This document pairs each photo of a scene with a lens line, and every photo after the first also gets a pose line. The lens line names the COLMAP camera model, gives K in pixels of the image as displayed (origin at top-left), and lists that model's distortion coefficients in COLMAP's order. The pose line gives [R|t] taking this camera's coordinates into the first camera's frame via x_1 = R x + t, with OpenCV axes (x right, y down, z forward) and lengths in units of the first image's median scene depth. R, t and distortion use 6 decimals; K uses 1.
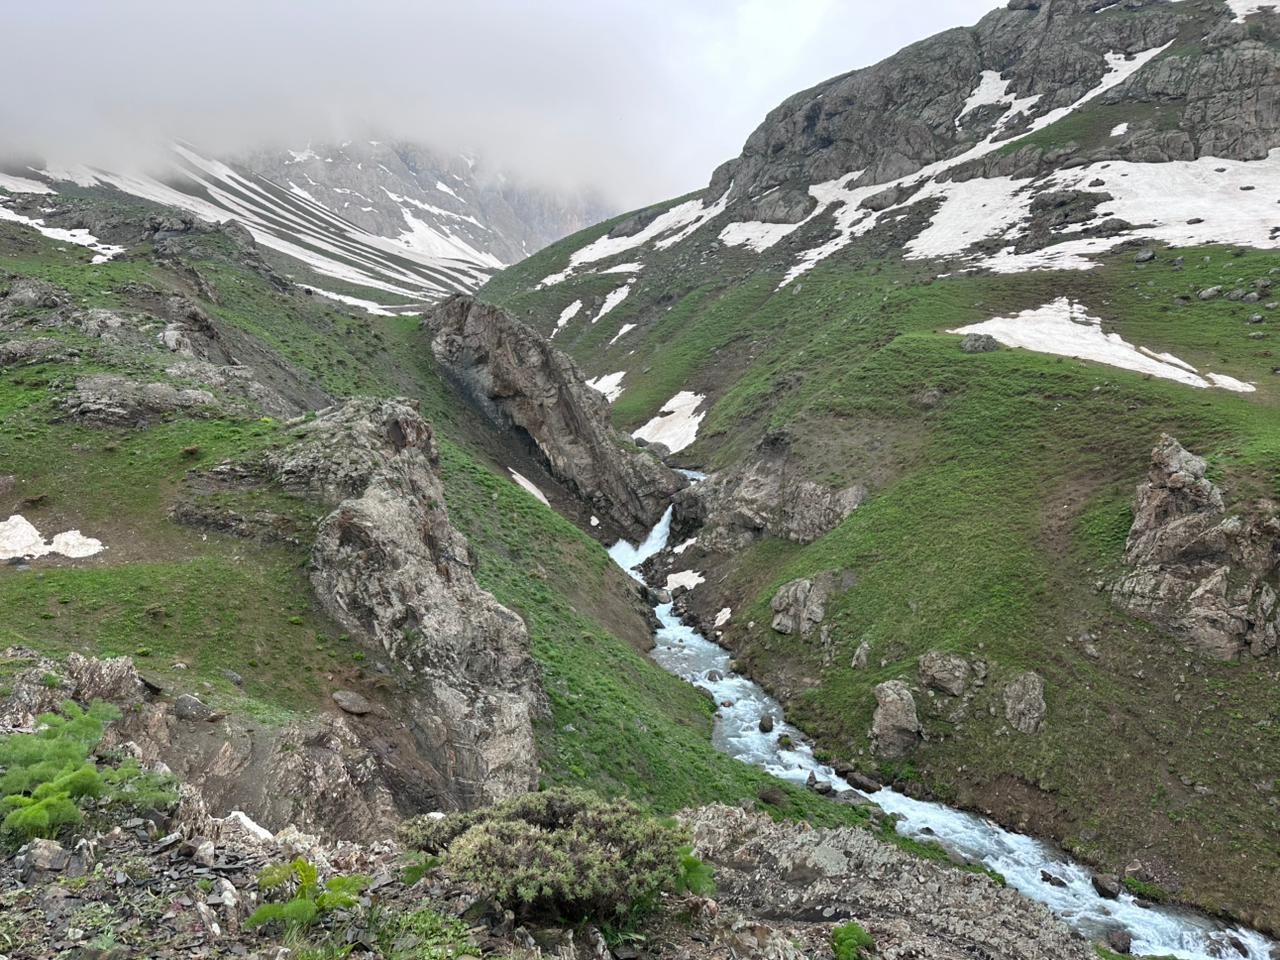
lens RADIAL K [[978.9, 0, 636.7], [0, 978.9, 457.6], [0, 0, 1]] dist [0.166697, -0.192713]
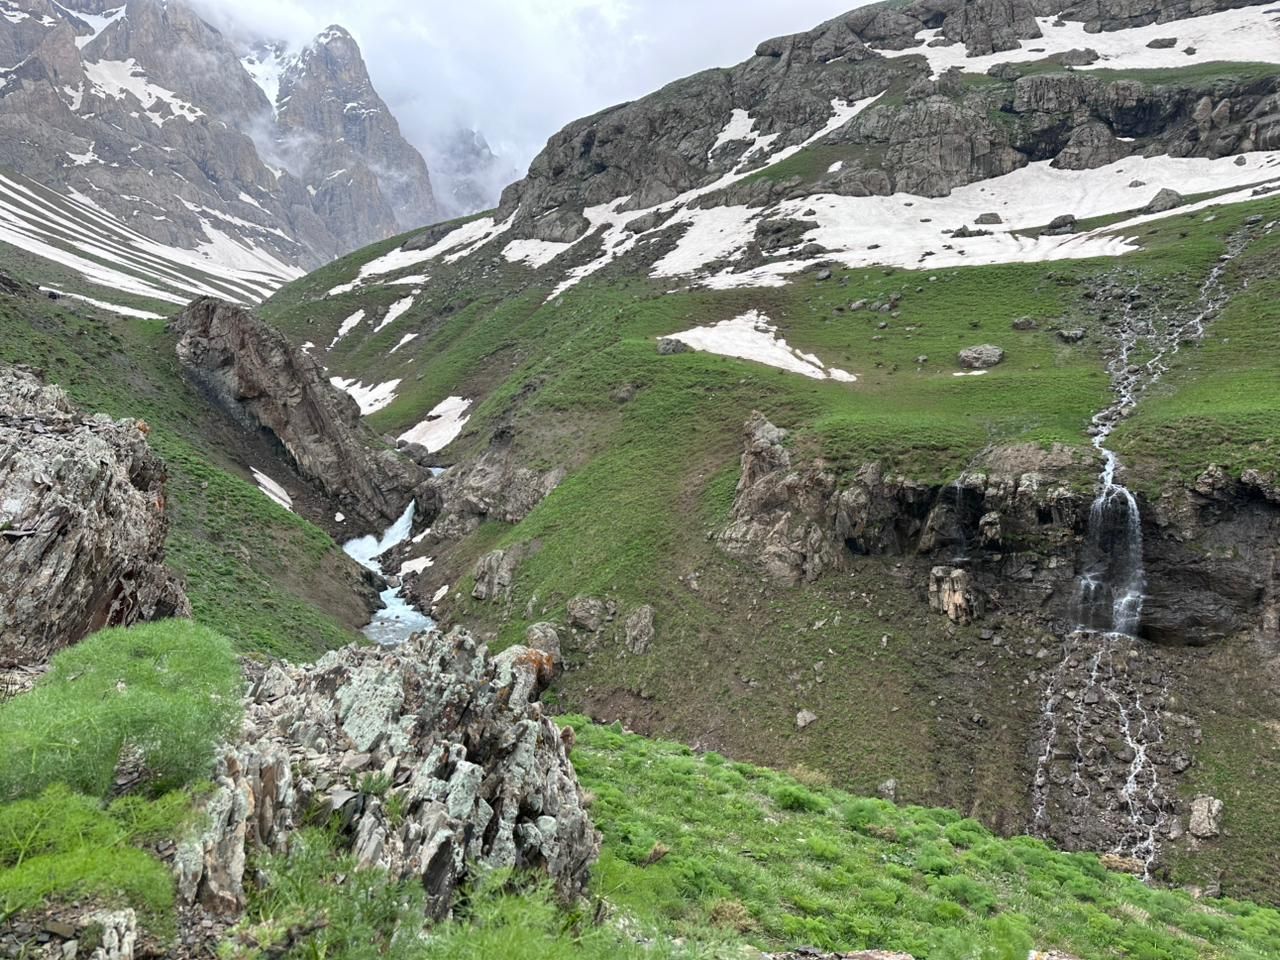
lens RADIAL K [[978.9, 0, 636.7], [0, 978.9, 457.6], [0, 0, 1]] dist [0.166697, -0.192713]
pose [[0.985674, -0.014140, 0.168066, 0.138334], [0.017632, 0.999658, -0.019305, 0.043490], [-0.167735, 0.021991, 0.985587, -0.127536]]
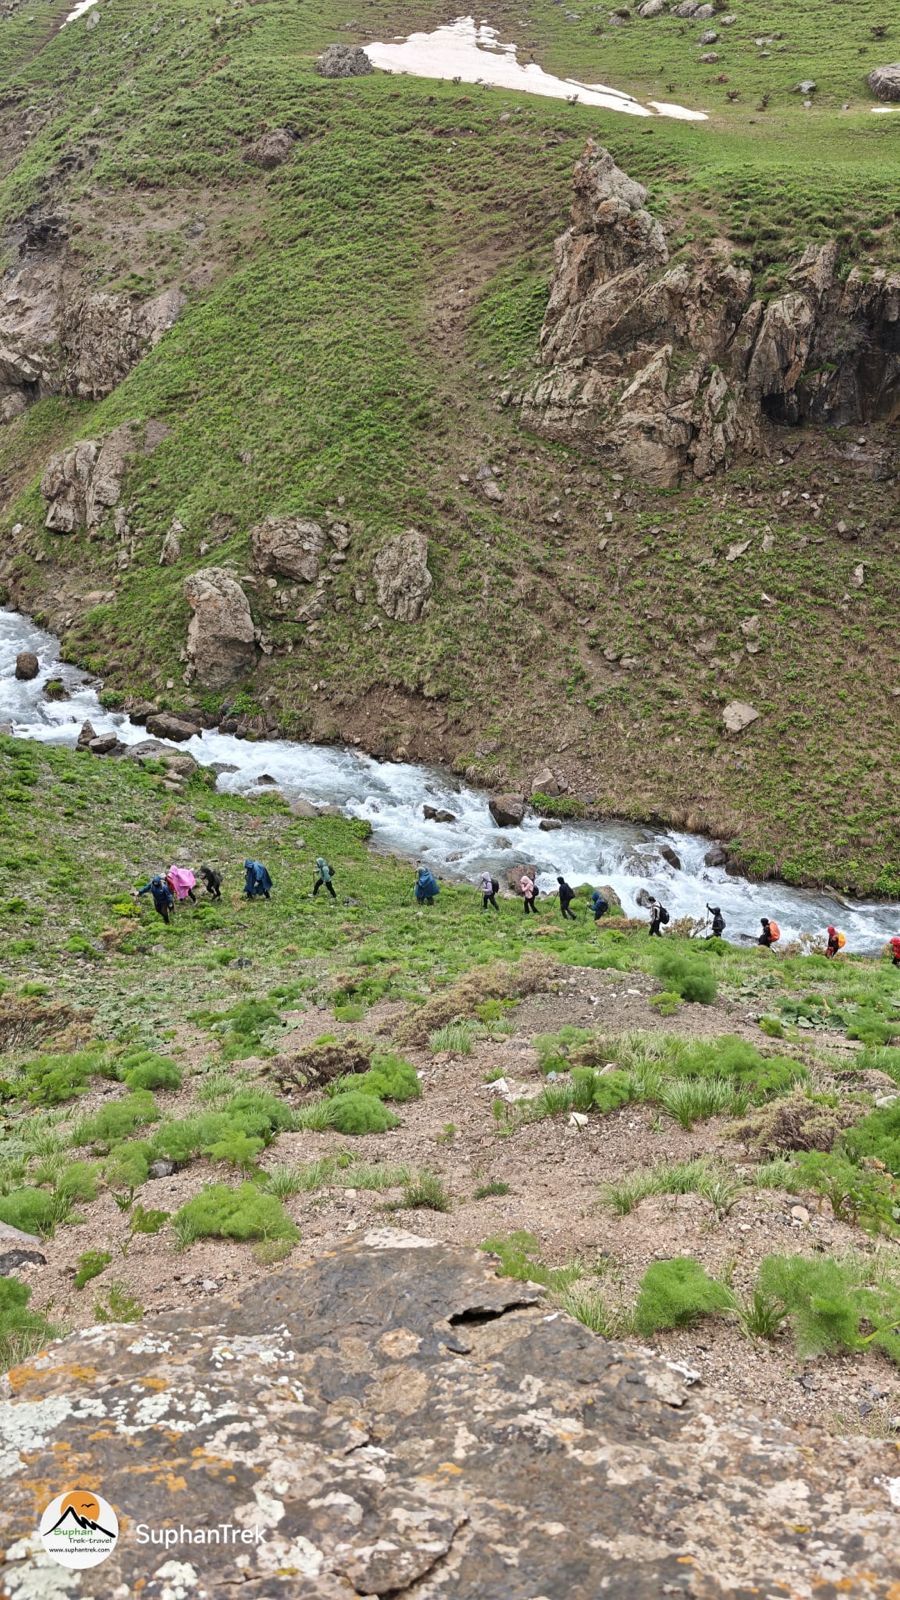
lens RADIAL K [[1197.1, 0, 511.0], [0, 1197.1, 825.6], [0, 0, 1]] dist [0.001152, 0.004886]
pose [[0.917024, -0.157614, 0.366367, 0.102022], [0.018520, 0.934437, 0.355647, 0.087754], [-0.398402, -0.319352, 0.859820, 0.180244]]
